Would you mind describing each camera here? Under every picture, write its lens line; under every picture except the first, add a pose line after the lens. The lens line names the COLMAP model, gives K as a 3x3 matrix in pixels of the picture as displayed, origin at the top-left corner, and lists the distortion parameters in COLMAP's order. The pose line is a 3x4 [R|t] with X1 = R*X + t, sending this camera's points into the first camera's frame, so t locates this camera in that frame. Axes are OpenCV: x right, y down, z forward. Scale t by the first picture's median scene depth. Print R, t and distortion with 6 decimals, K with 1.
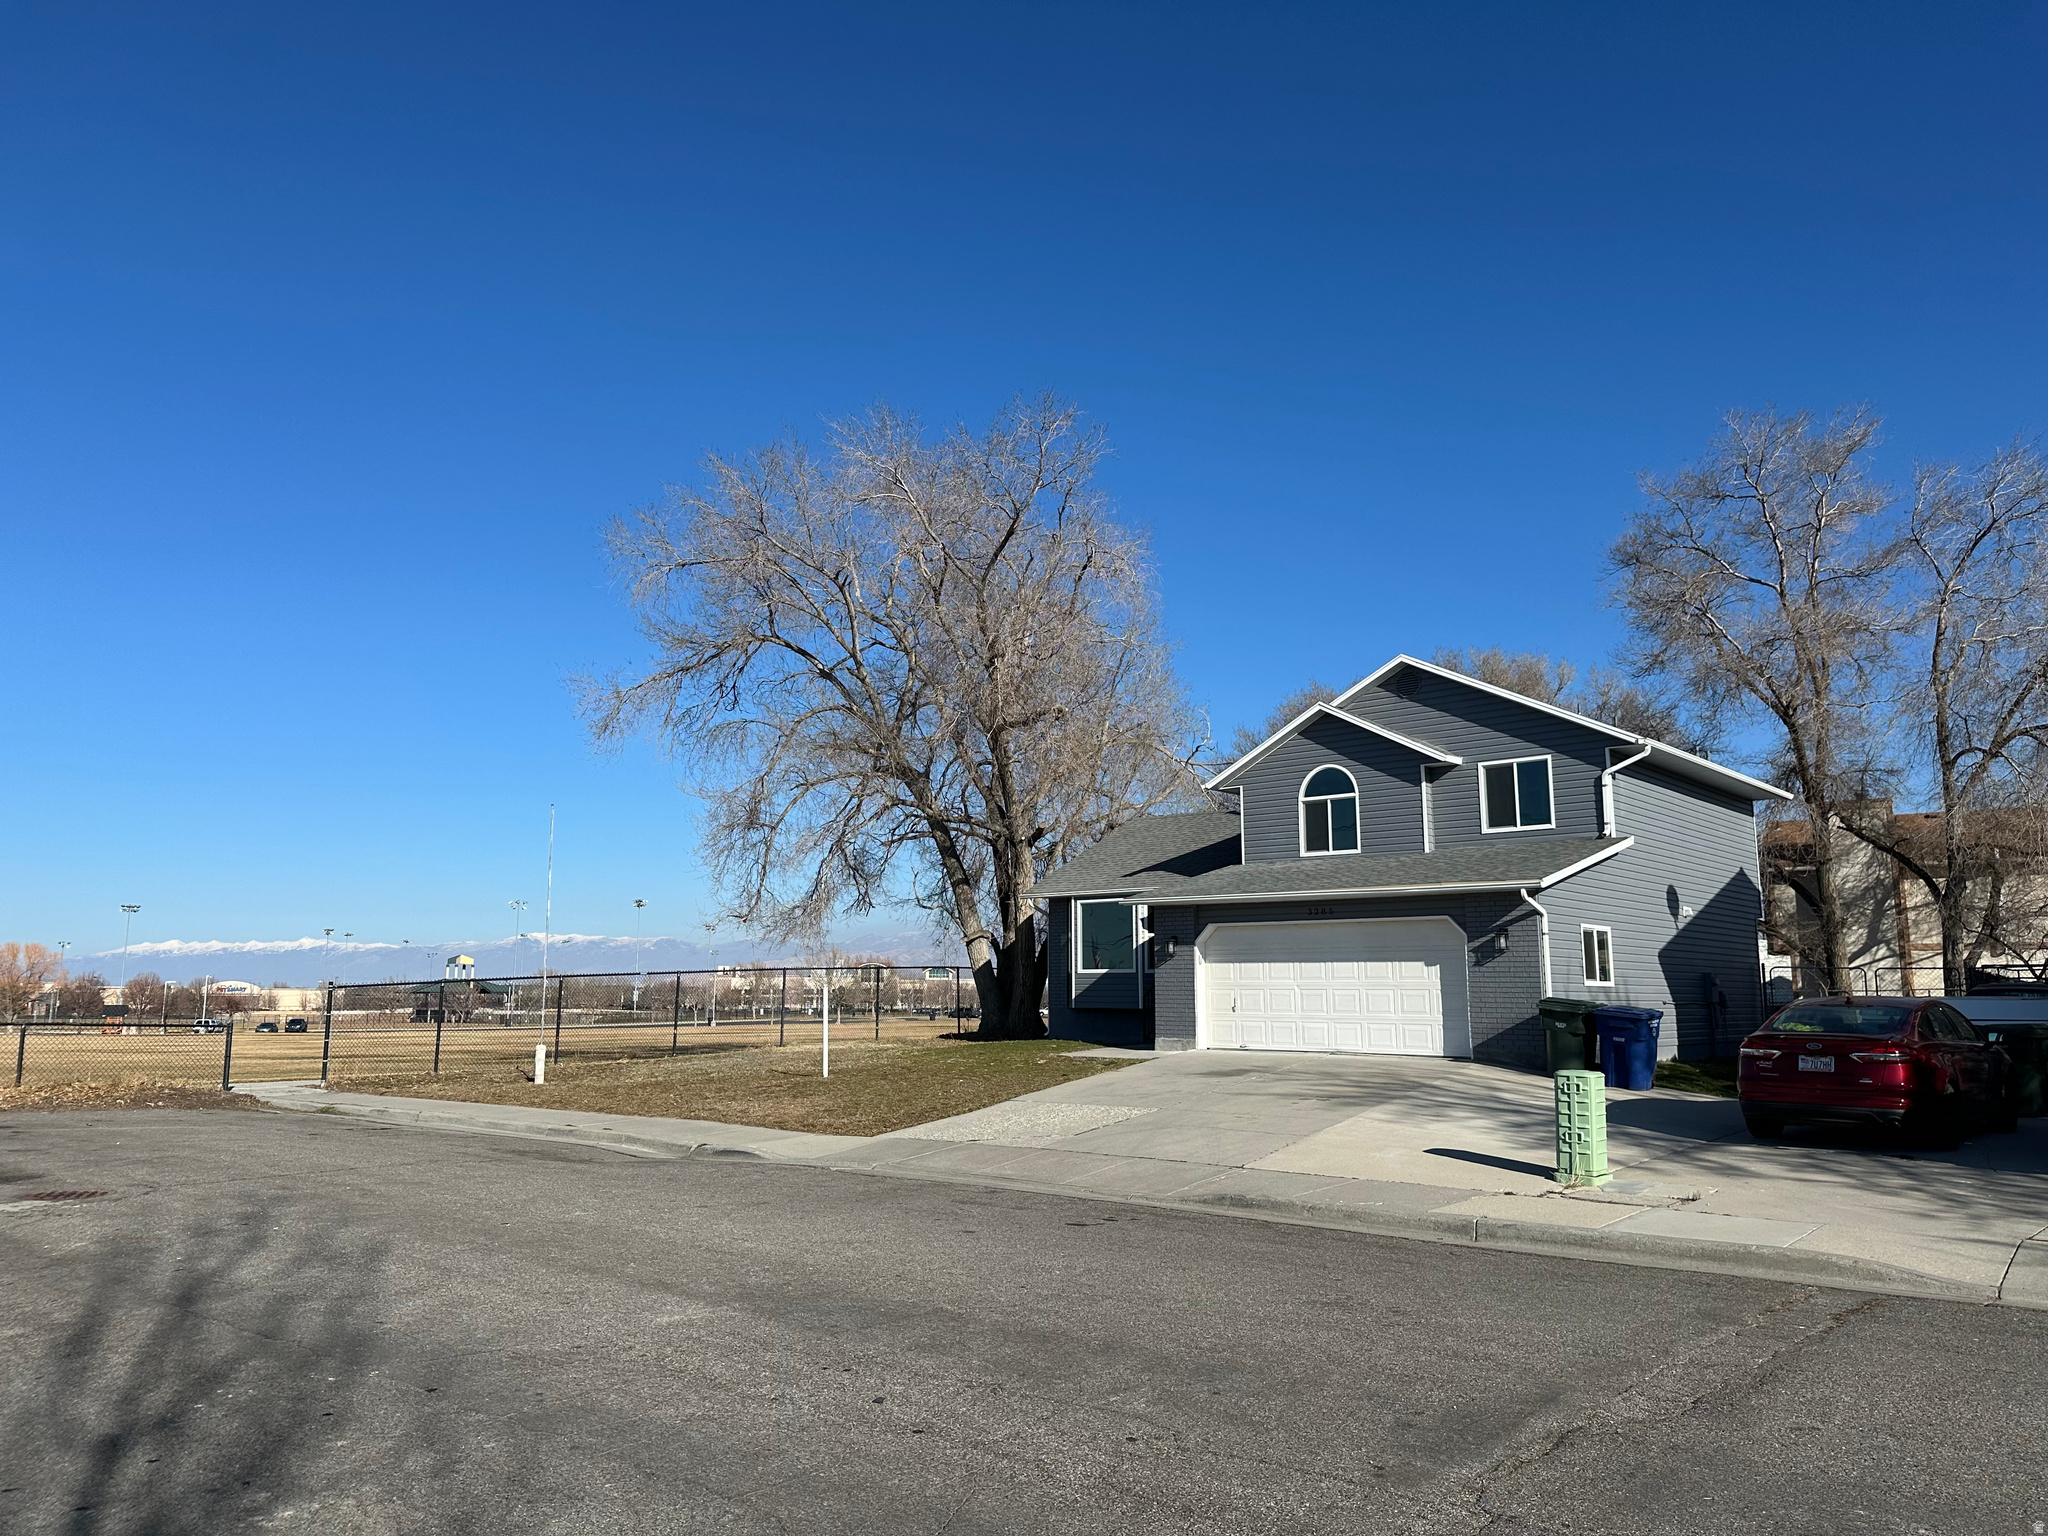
lens RADIAL K [[1436.8, 0, 994.3], [0, 1436.8, 764.6], [0, 0, 1]] dist [0.067684, -0.077885]
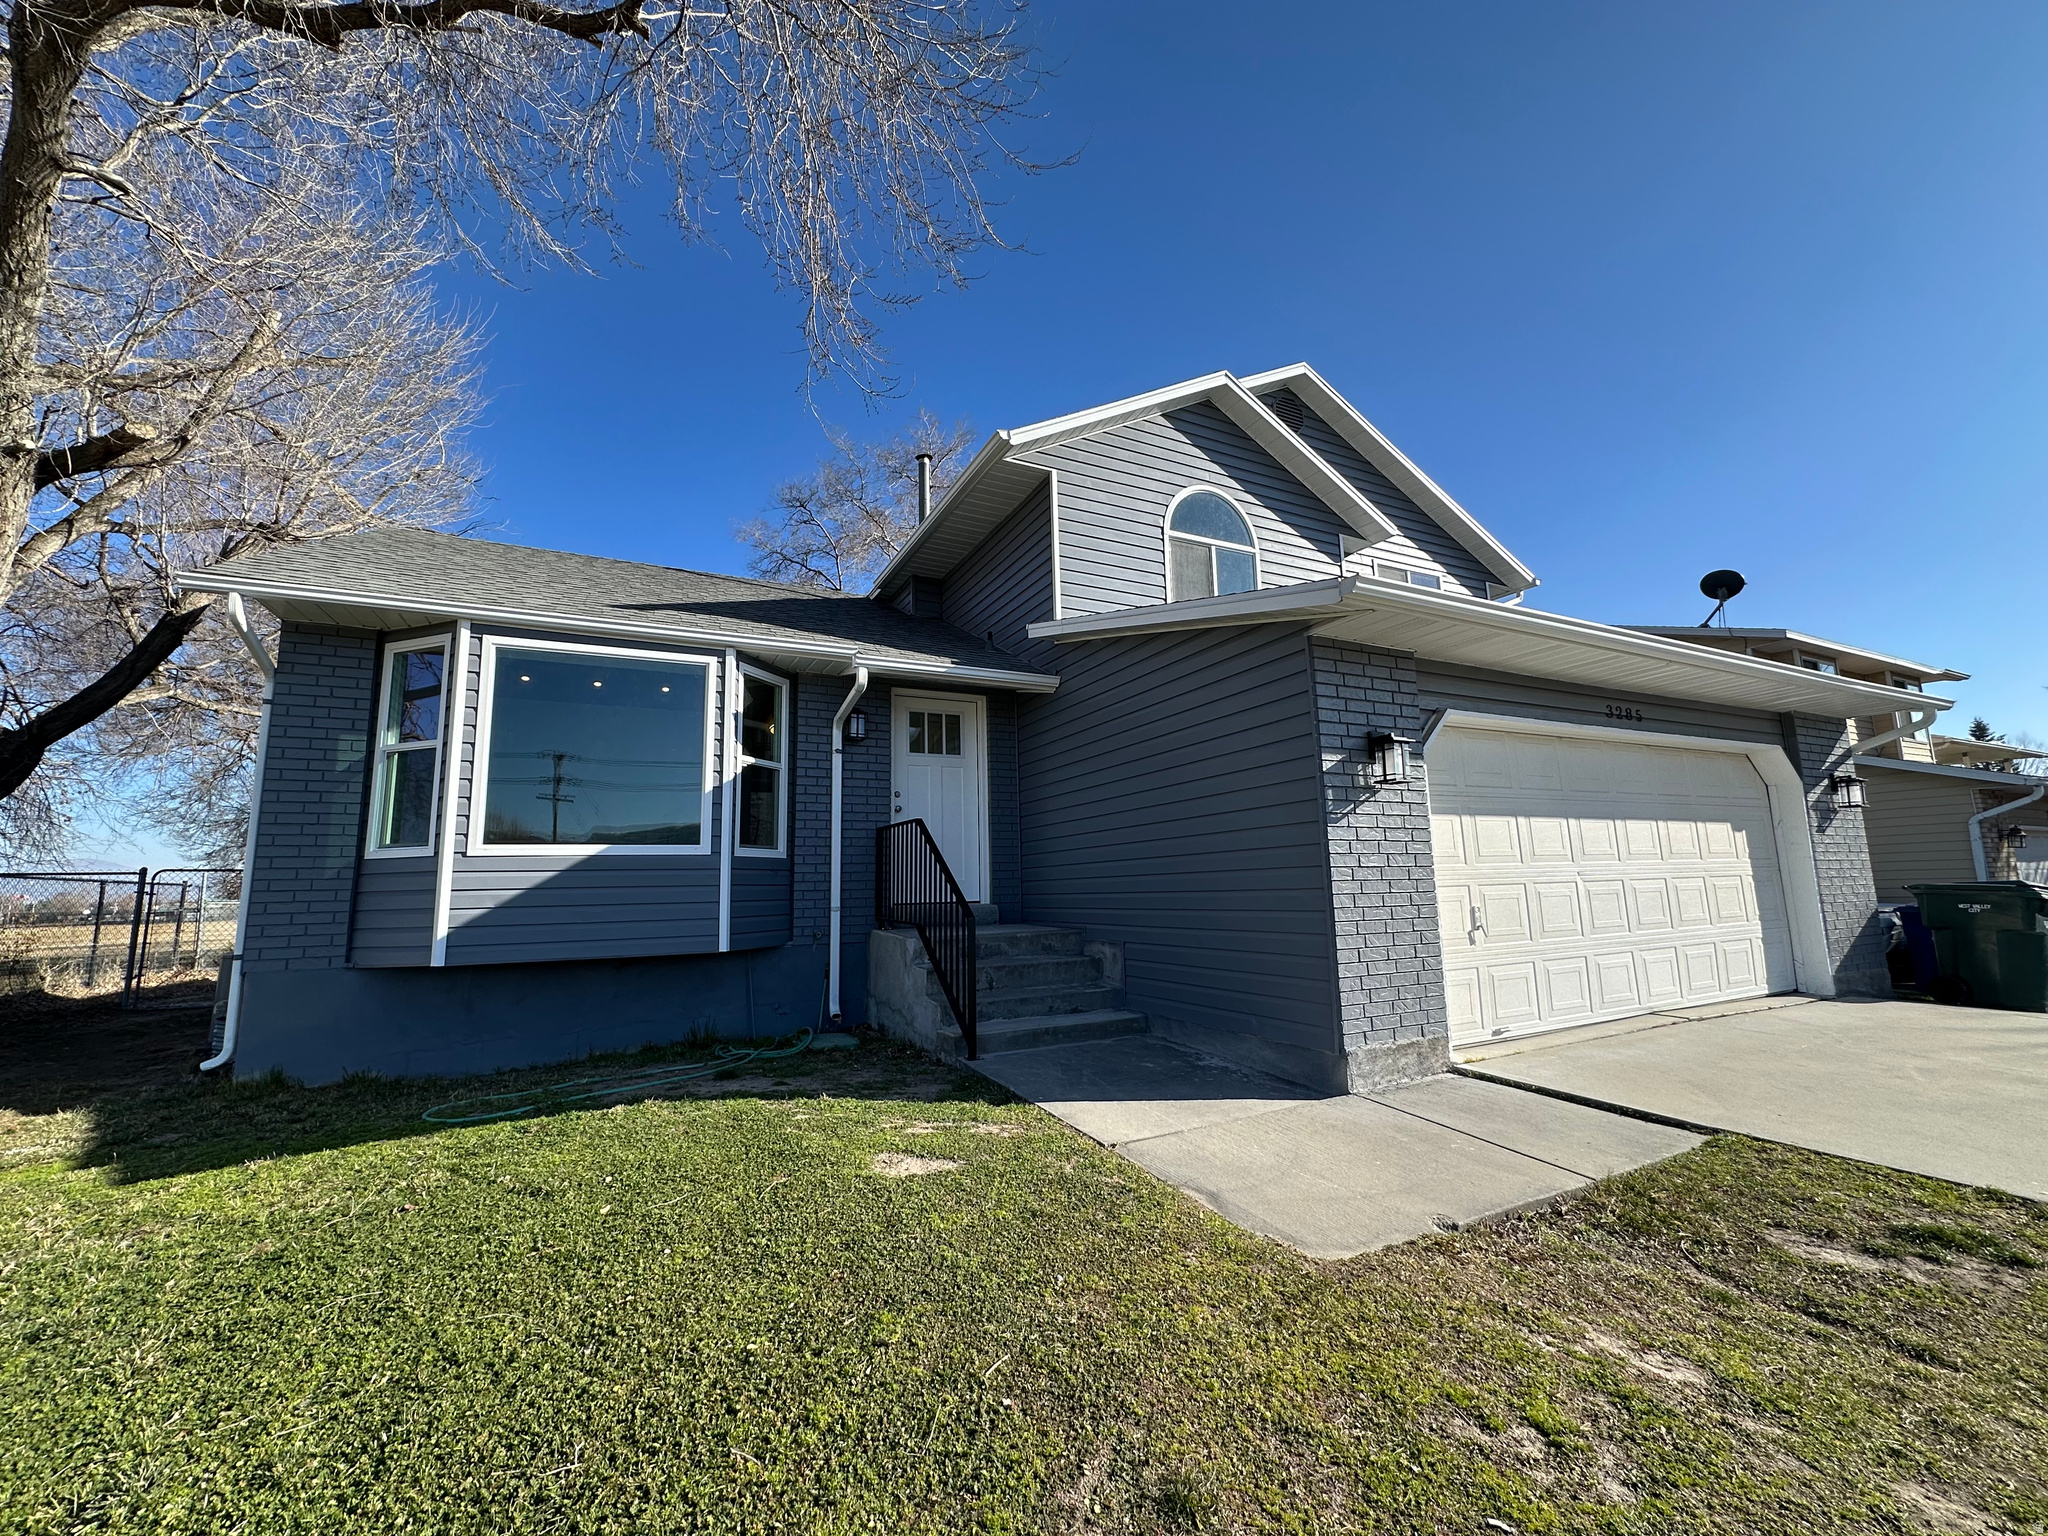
lens RADIAL K [[814.6, 0, 1027.3], [0, 814.6, 770.9], [0, 0, 1]] dist [-0.003797, 0.000059]
pose [[0.366114, 0.119210, 0.922903, -0.066614], [-0.123915, 0.989174, -0.078613, 0.129513], [-0.922283, -0.085580, 0.376923, 0.847288]]
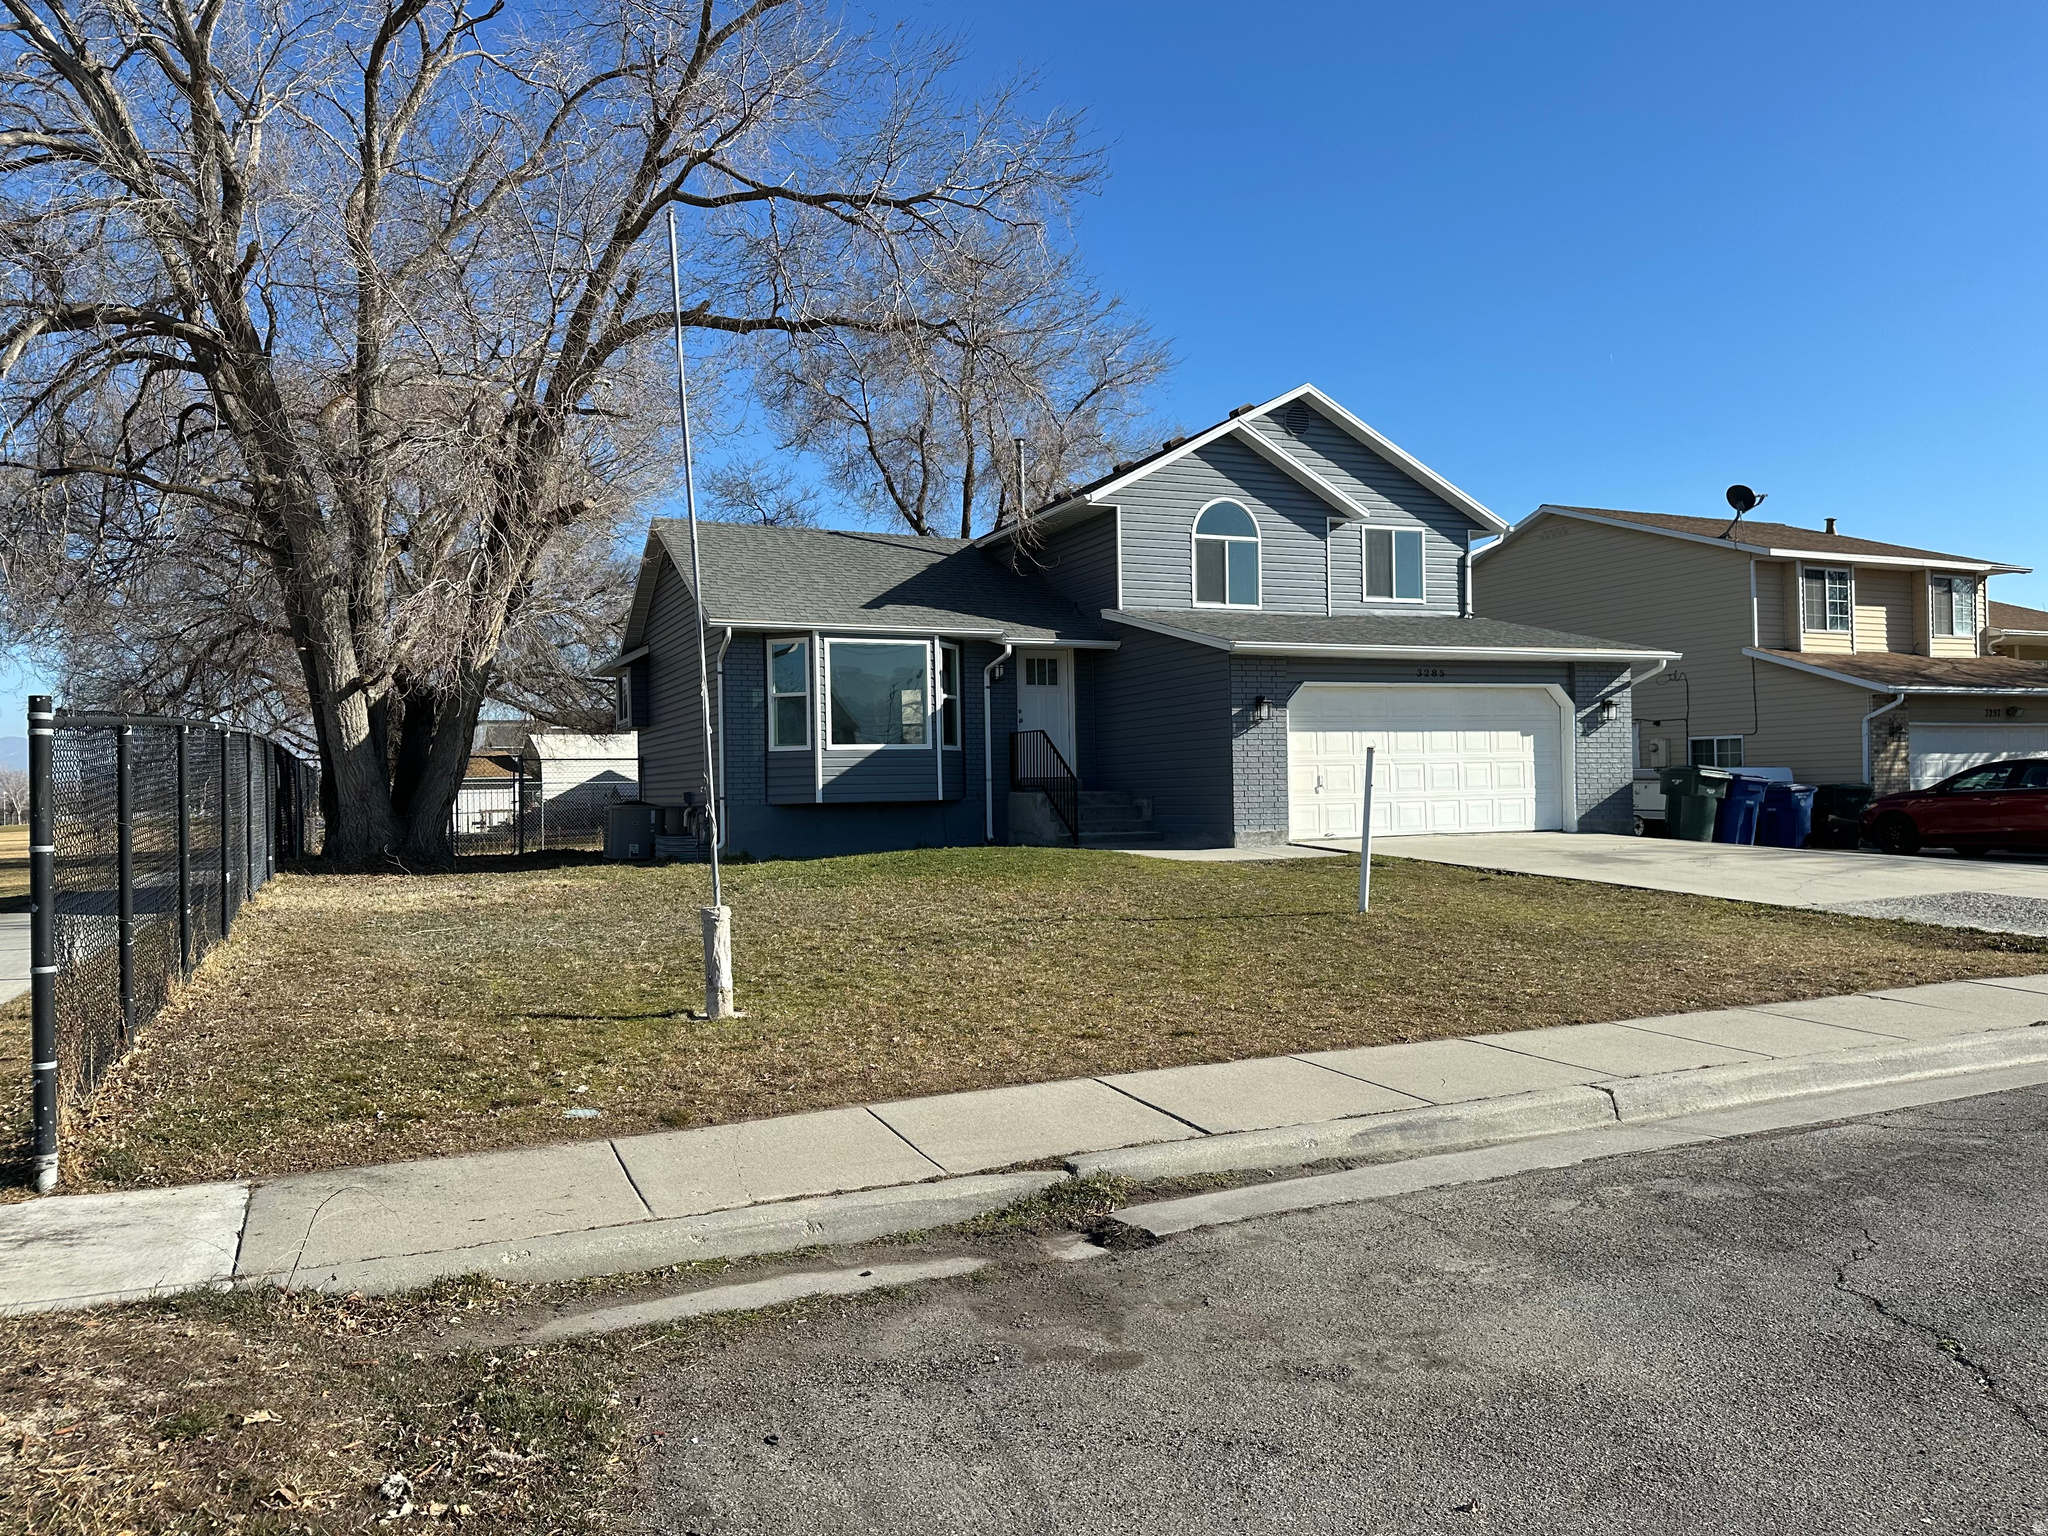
lens RADIAL K [[1436.8, 0, 1015.3], [0, 1436.8, 777.6], [0, 0, 1]] dist [0.067684, -0.077885]
pose [[0.411257, -0.002639, 0.911516, -0.511281], [-0.123663, 0.990589, 0.058662, 0.112630], [-0.903092, -0.136846, 0.407060, 0.681183]]
